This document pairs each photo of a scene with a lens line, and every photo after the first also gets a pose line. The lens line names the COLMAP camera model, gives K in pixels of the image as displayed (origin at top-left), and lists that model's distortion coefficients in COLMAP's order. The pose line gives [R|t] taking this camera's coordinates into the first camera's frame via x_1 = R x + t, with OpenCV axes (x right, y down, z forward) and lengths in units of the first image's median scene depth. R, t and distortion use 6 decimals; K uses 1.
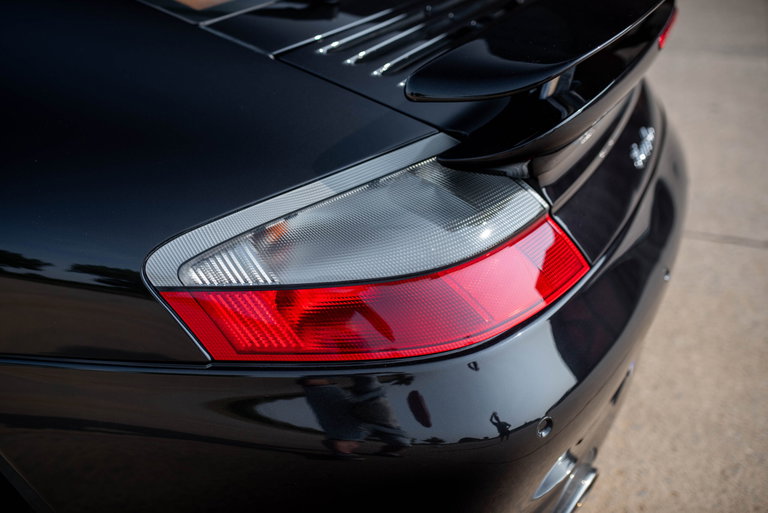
lens RADIAL K [[729.7, 0, 387.0], [0, 729.7, 260.2], [0, 0, 1]] dist [-0.028946, 0.000000]
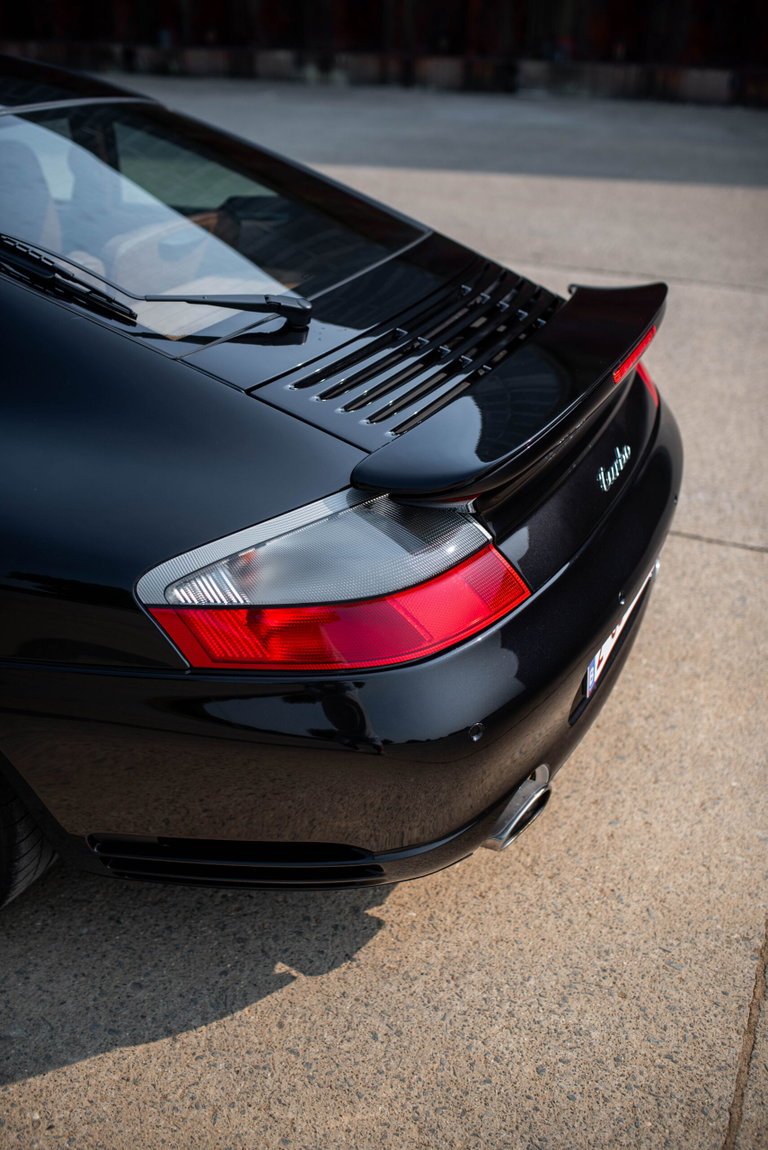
lens RADIAL K [[1092.6, 0, 388.0], [0, 1092.6, 571.4], [0, 0, 1]] dist [-0.028946, 0.000000]
pose [[0.999661, 0.025536, 0.005097, 0.036342], [-0.025653, 0.999374, 0.024362, -0.037654], [-0.004471, -0.024485, 0.999690, -0.423621]]
